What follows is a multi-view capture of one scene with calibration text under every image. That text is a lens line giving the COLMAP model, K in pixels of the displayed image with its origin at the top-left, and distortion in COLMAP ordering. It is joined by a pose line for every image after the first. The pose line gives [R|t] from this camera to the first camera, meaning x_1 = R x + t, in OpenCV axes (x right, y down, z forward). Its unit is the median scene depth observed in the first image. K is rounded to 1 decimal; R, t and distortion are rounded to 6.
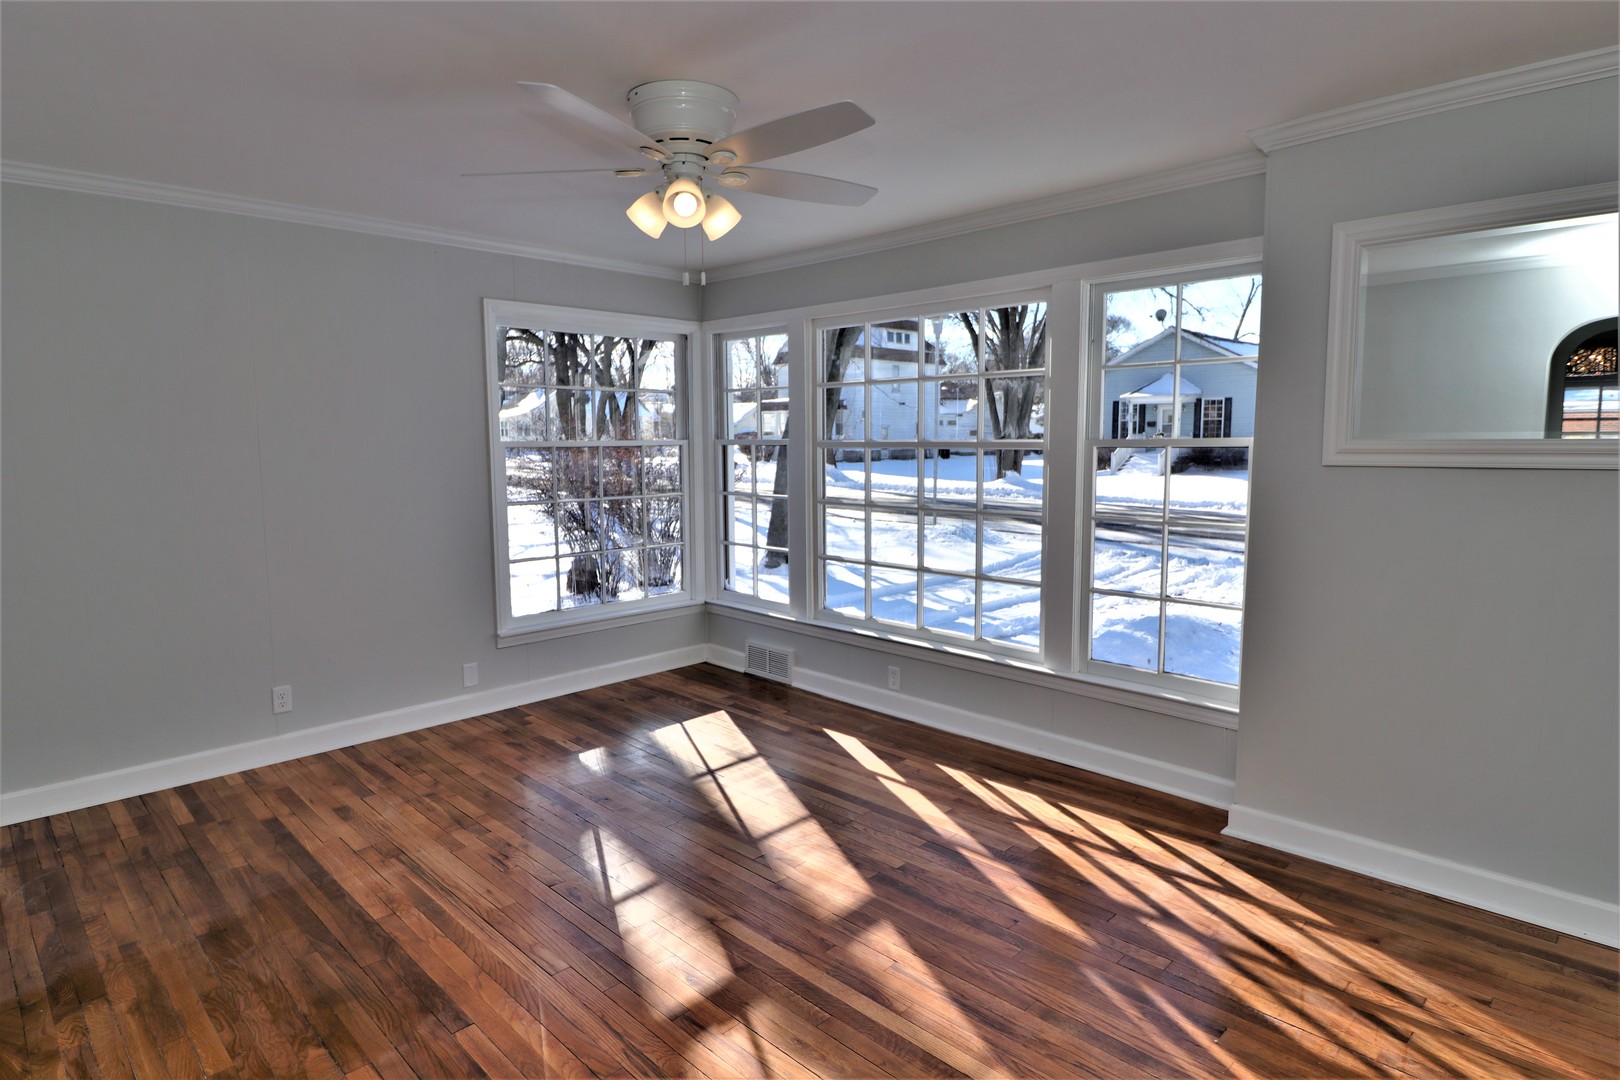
lens RADIAL K [[899.7, 0, 791.9], [0, 899.7, 526.8], [0, 0, 1]] dist [0.000424, -0.002972]
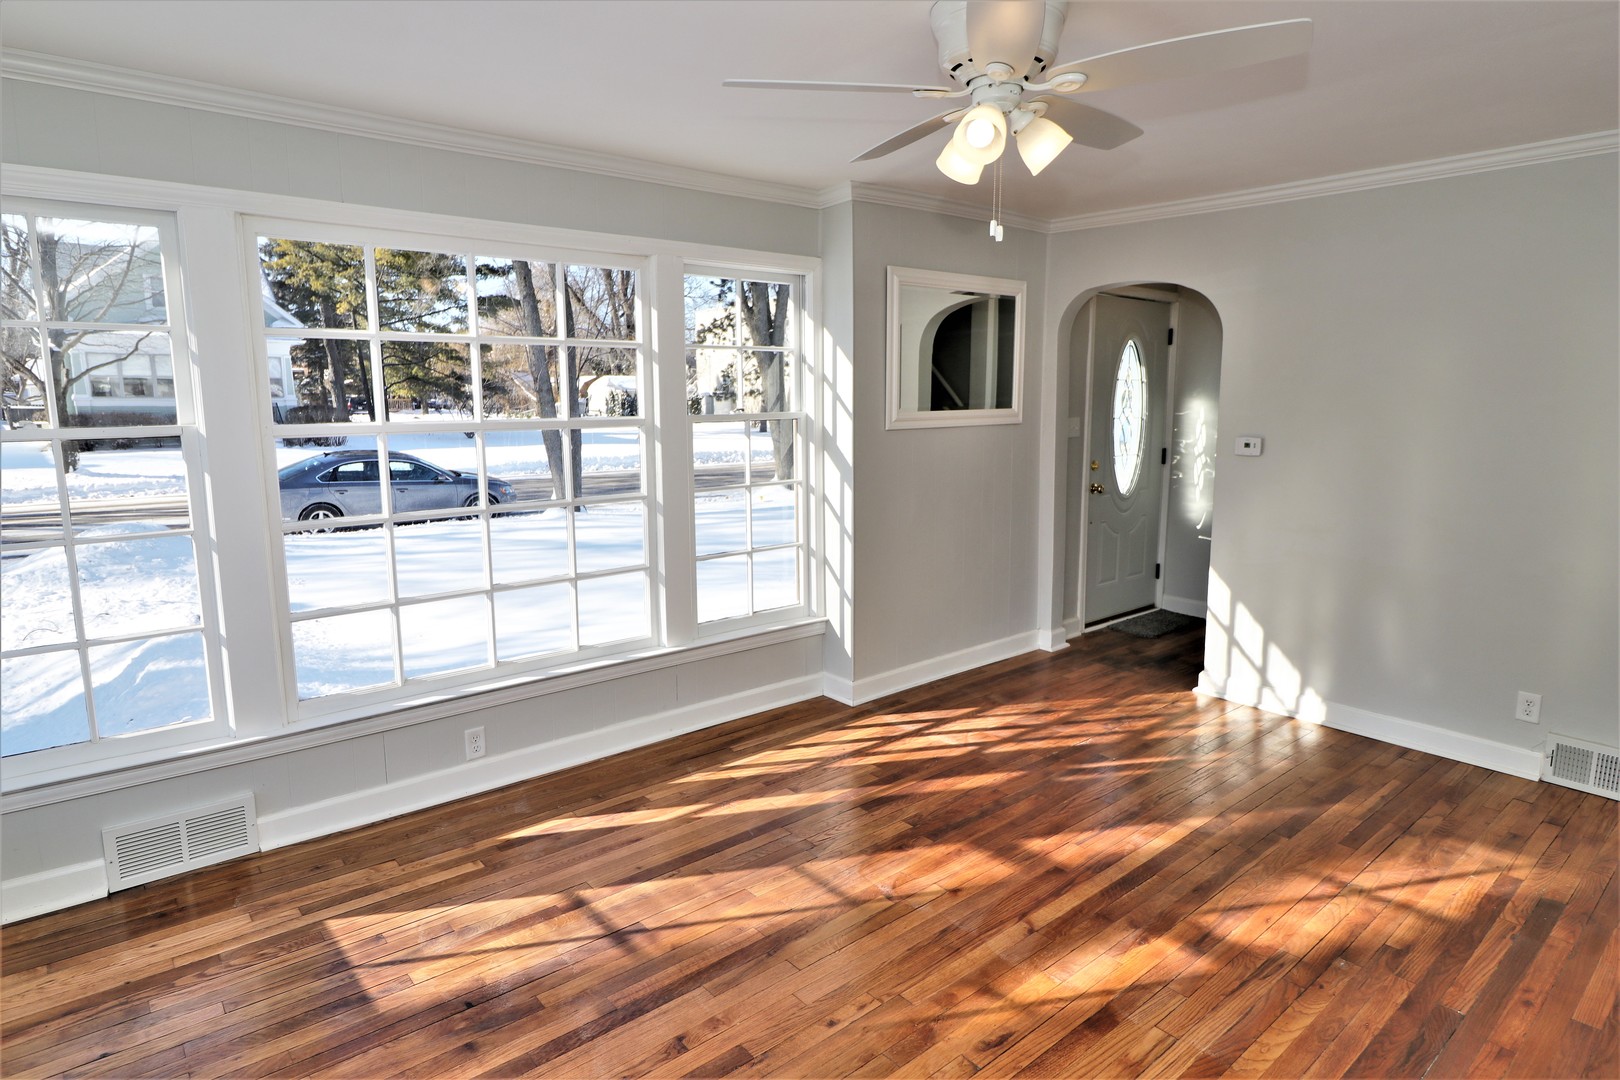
lens RADIAL K [[899.7, 0, 791.9], [0, 899.7, 526.8], [0, 0, 1]] dist [0.000424, -0.002972]
pose [[0.084718, -0.139271, 0.986624, -0.801162], [0.106830, 0.985745, 0.129974, -0.107505], [-0.990661, 0.094390, 0.098389, 0.908268]]
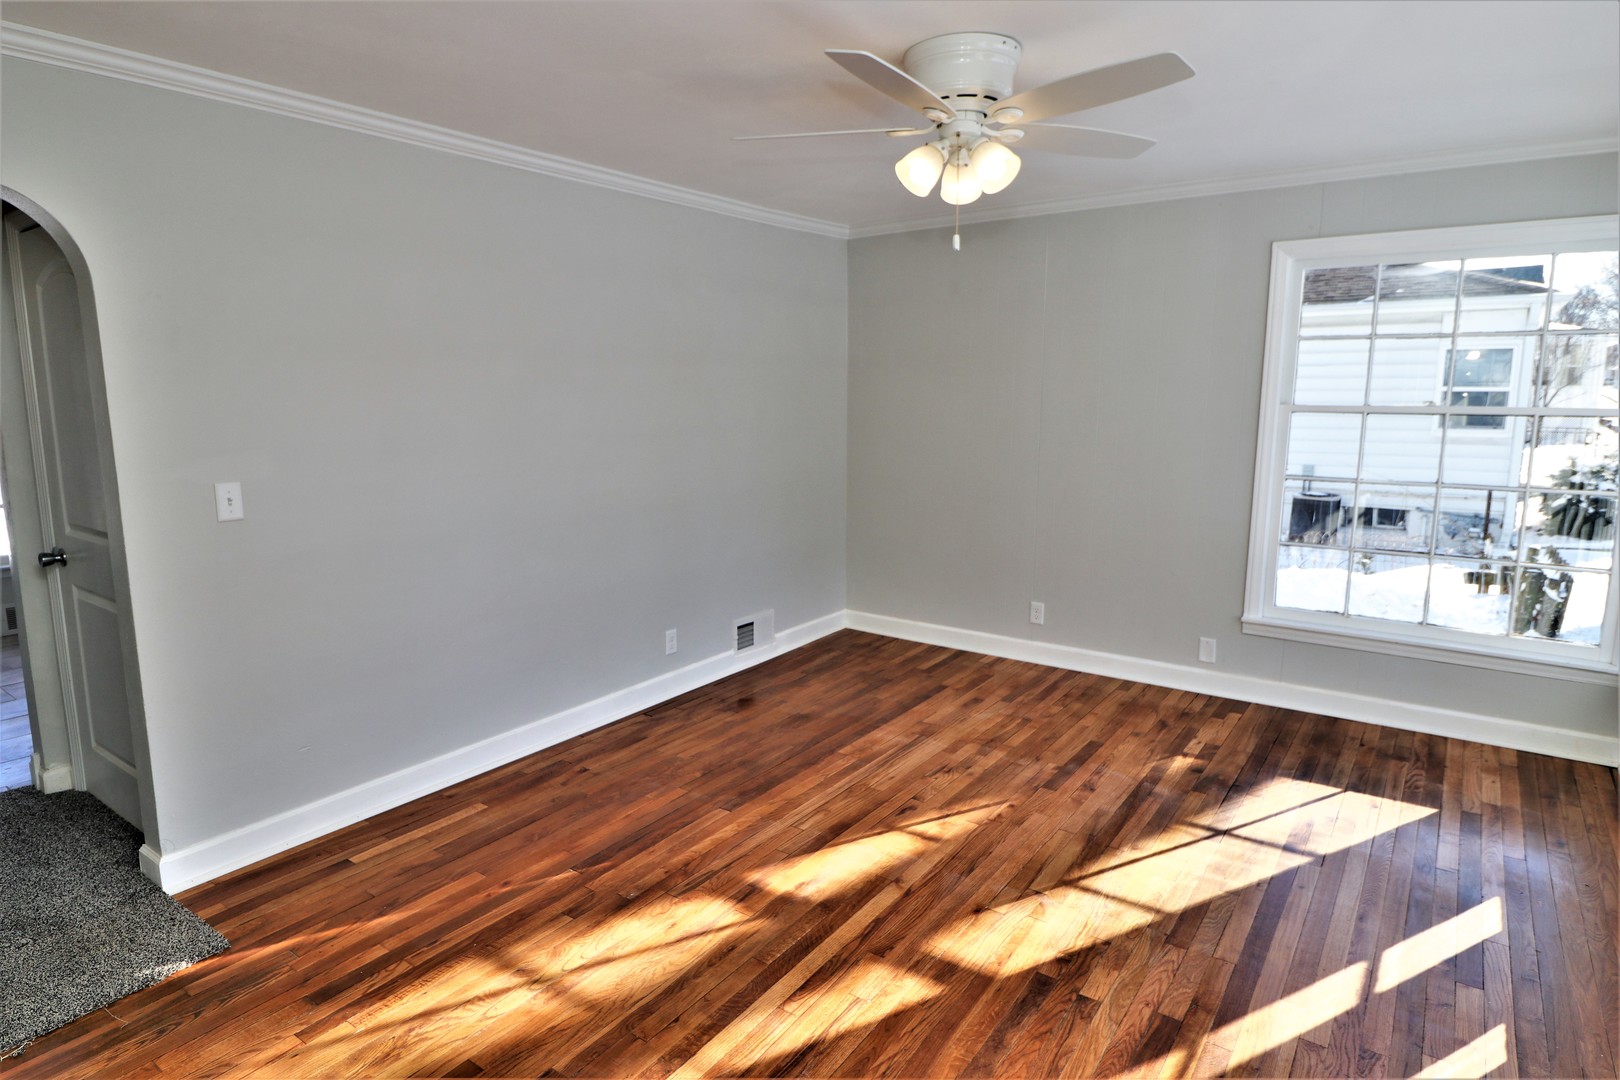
lens RADIAL K [[899.7, 0, 791.9], [0, 899.7, 526.8], [0, 0, 1]] dist [0.000424, -0.002972]
pose [[0.157101, 0.155510, -0.975262, 0.679249], [-0.100305, 0.984930, 0.140894, -0.077564], [0.982475, 0.075689, 0.170332, 0.549415]]
